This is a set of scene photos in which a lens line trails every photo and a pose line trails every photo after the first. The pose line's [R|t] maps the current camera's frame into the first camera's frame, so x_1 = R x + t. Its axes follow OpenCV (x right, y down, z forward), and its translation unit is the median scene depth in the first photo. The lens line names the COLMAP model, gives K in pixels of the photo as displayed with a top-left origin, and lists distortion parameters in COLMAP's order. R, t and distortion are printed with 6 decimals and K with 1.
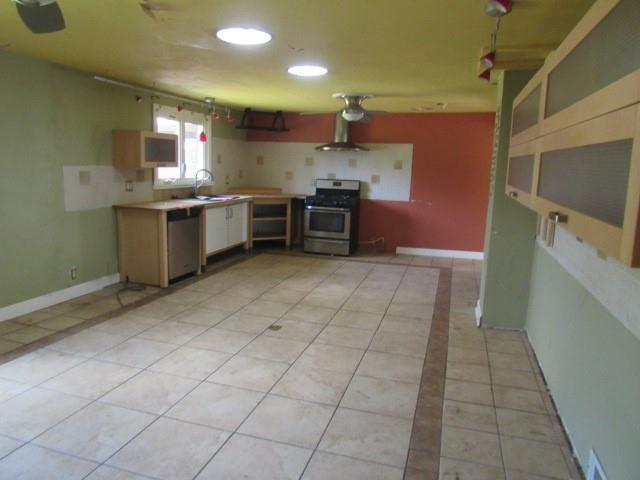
lens RADIAL K [[457.4, 0, 315.5], [0, 457.4, 236.0], [0, 0, 1]] dist [0.004399, 0.000015]
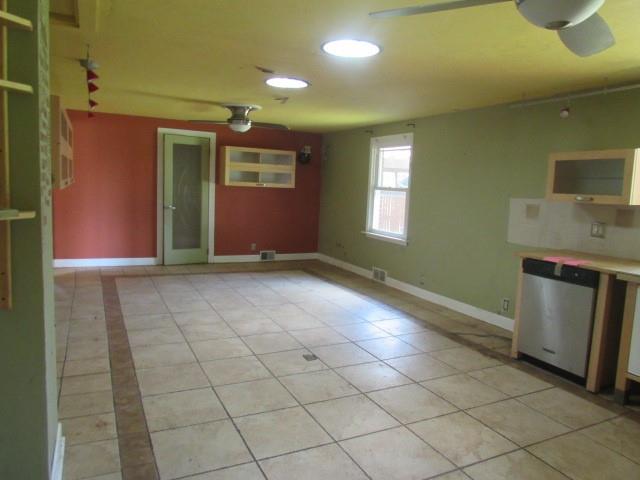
lens RADIAL K [[457.4, 0, 314.2], [0, 457.4, 240.6], [0, 0, 1]] dist [0.004399, 0.000015]
pose [[-0.726997, 0.017620, -0.686415, 0.527025], [-0.173786, 0.962401, 0.208765, -0.214948], [0.664285, 0.271061, -0.696600, 1.571549]]
